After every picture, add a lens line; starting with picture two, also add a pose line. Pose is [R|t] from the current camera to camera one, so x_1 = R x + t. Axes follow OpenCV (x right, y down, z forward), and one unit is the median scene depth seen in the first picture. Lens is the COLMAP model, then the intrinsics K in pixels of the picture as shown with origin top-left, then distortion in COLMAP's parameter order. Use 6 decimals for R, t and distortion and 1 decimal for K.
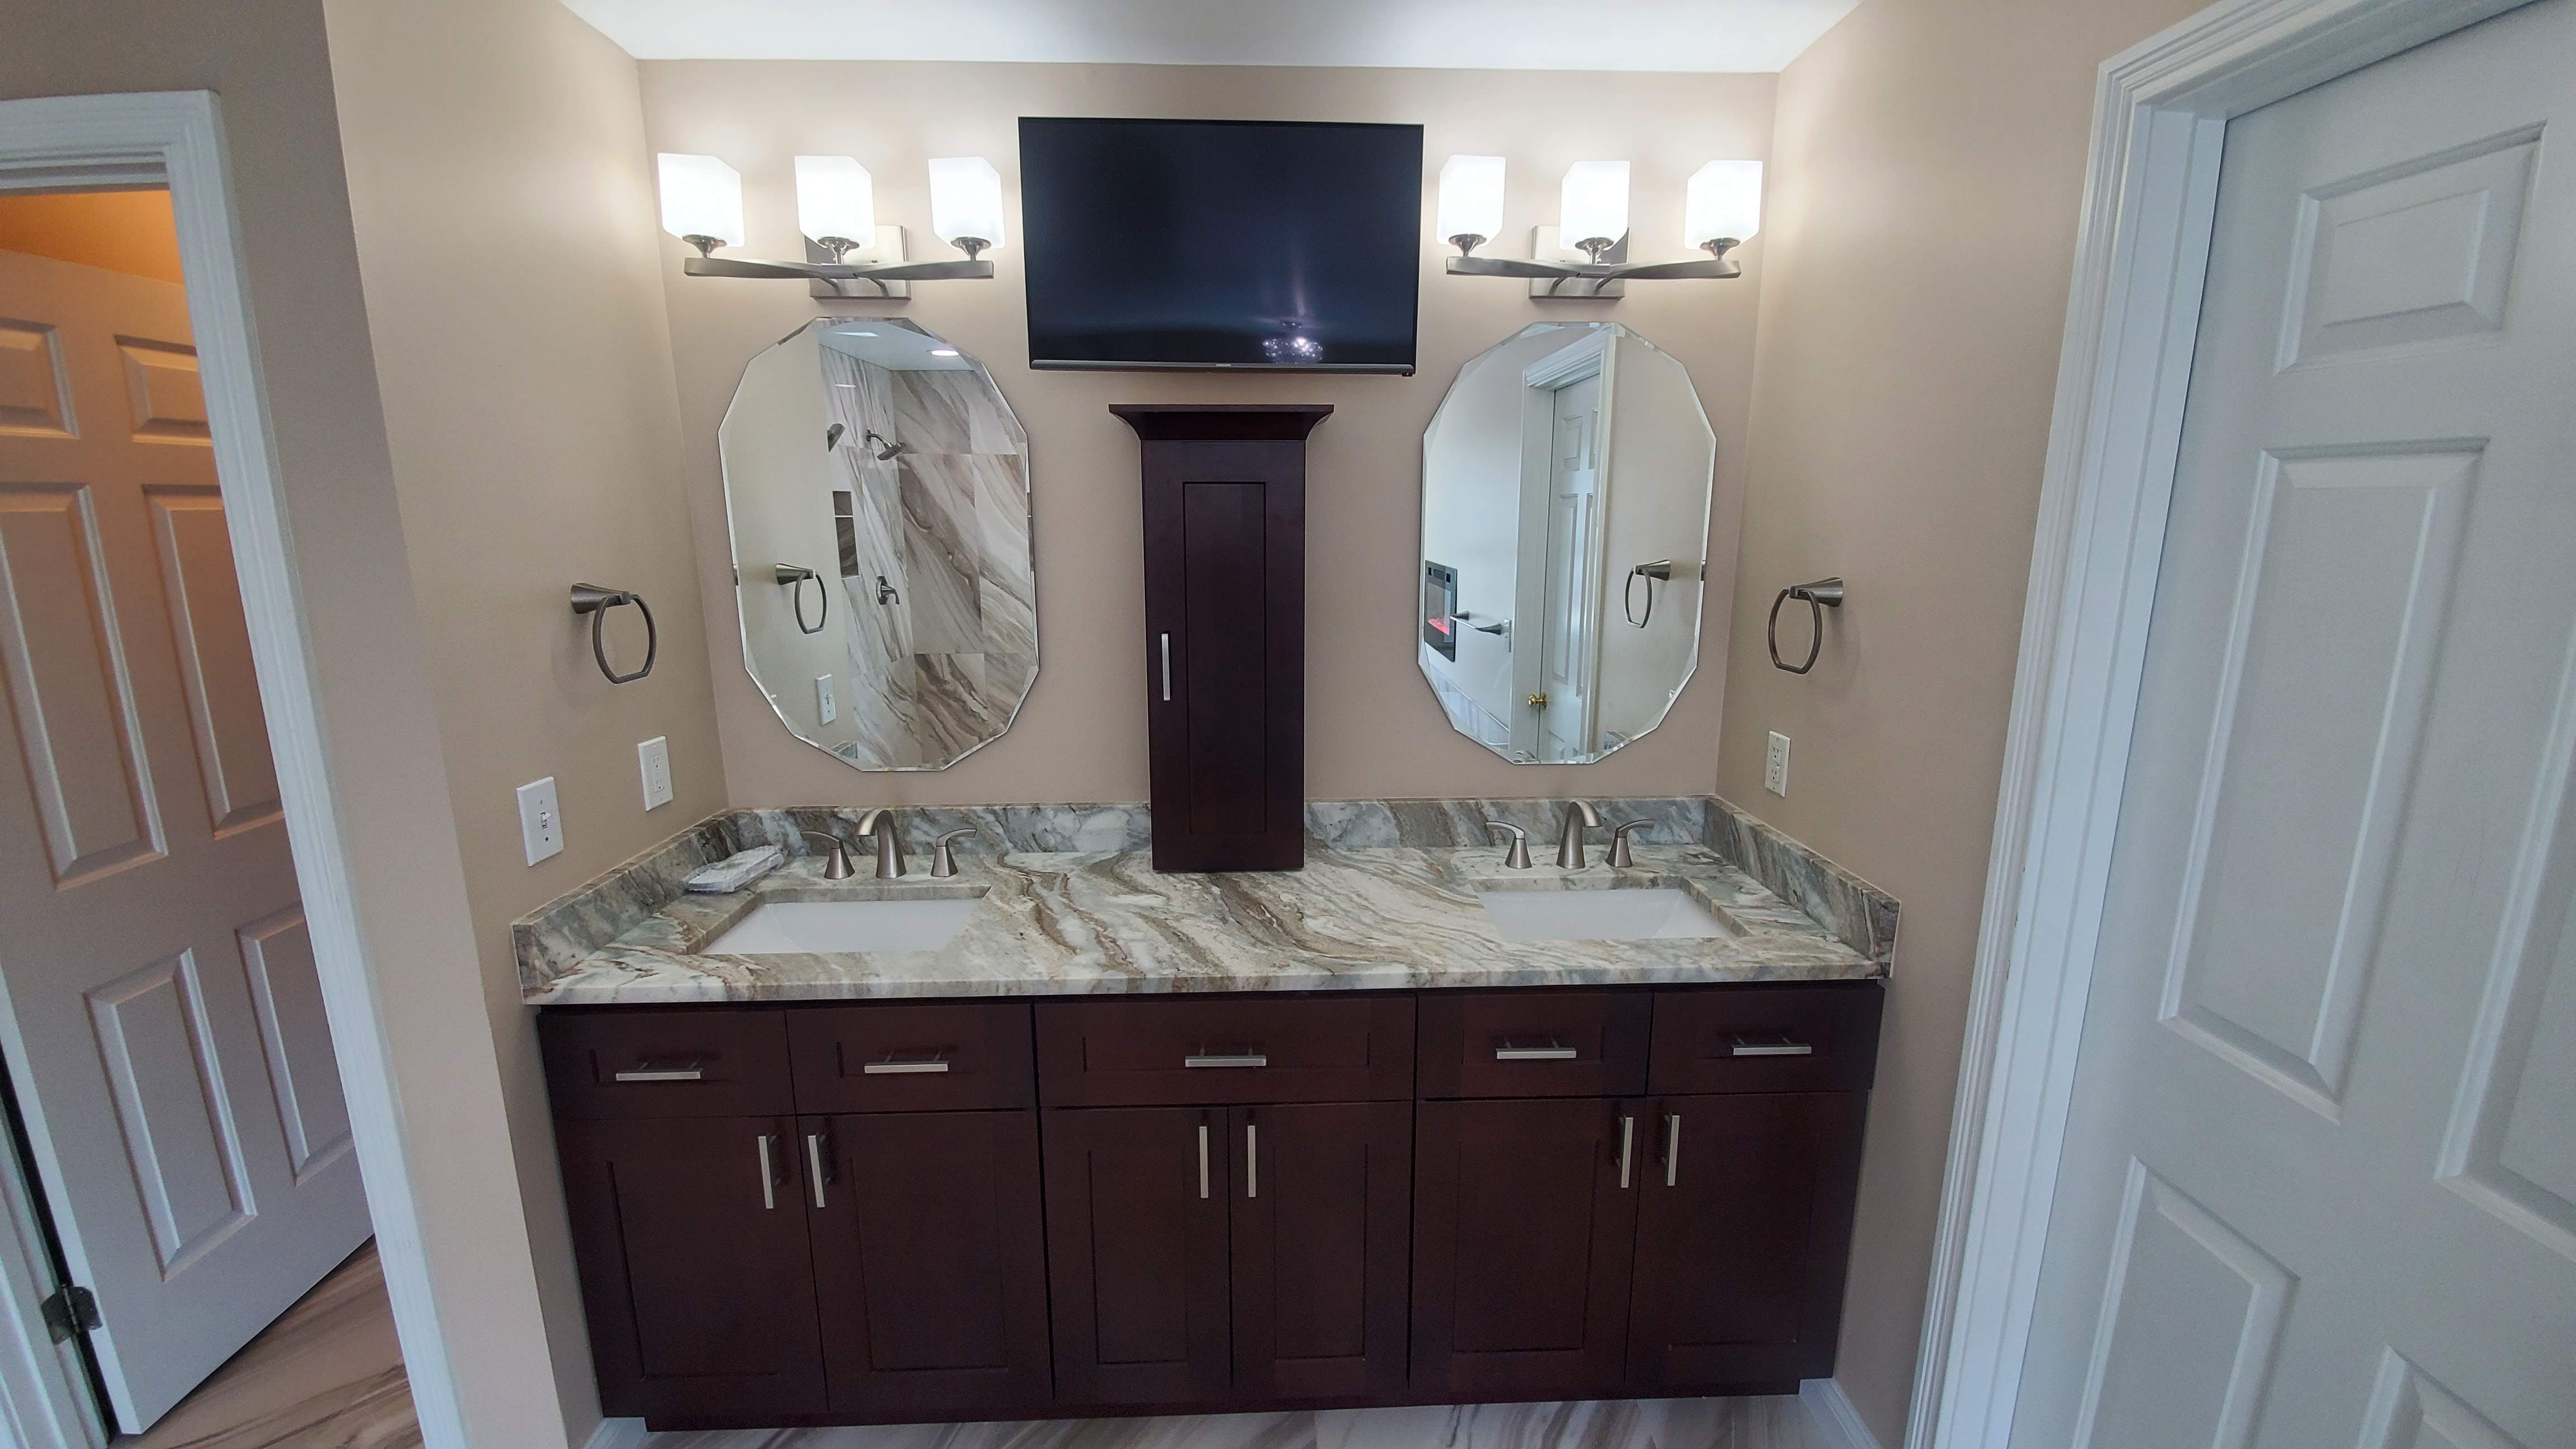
lens RADIAL K [[1034.3, 0, 1285.3], [0, 1034.3, 739.0], [0, 0, 1]] dist [0.016209, -0.015592]
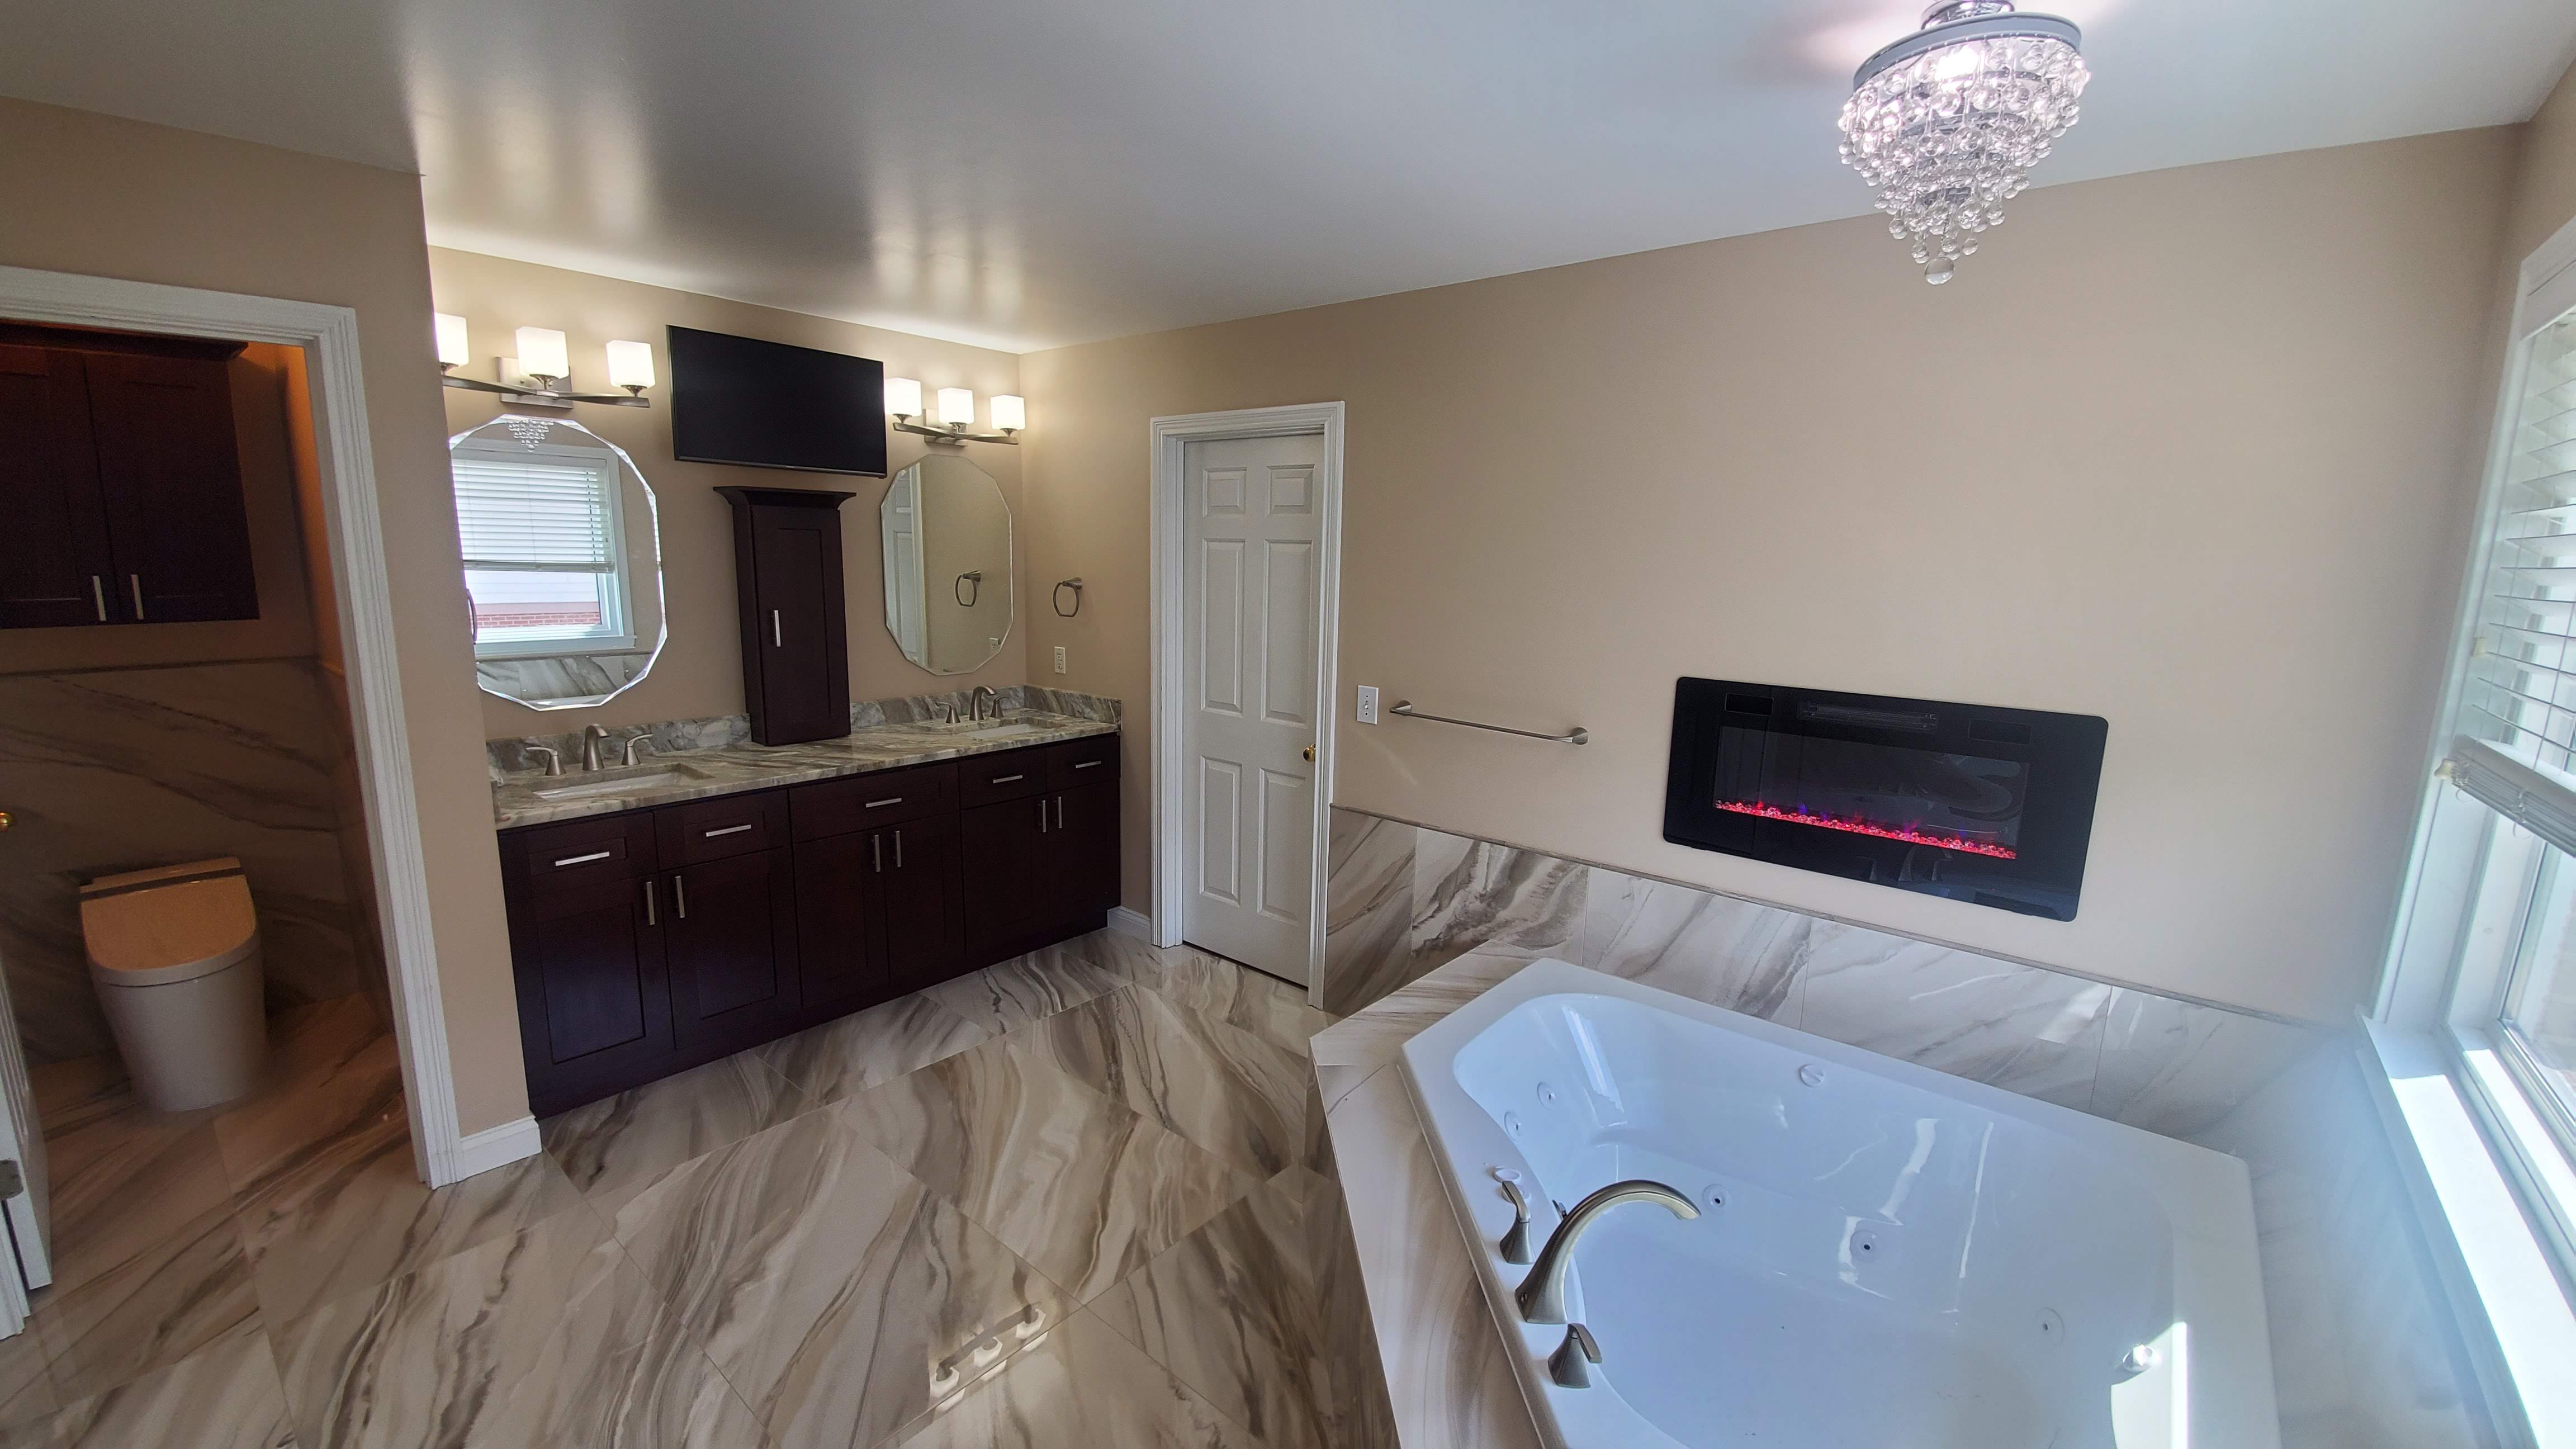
lens RADIAL K [[1023.3, 0, 1287.3], [0, 1023.3, 729.2], [0, 0, 1]] dist [0.000367, -0.000029]
pose [[0.671261, -0.111057, 0.732854, -0.869358], [0.130596, 0.990965, 0.030552, 0.173387], [-0.729625, 0.075199, 0.679700, -0.893271]]
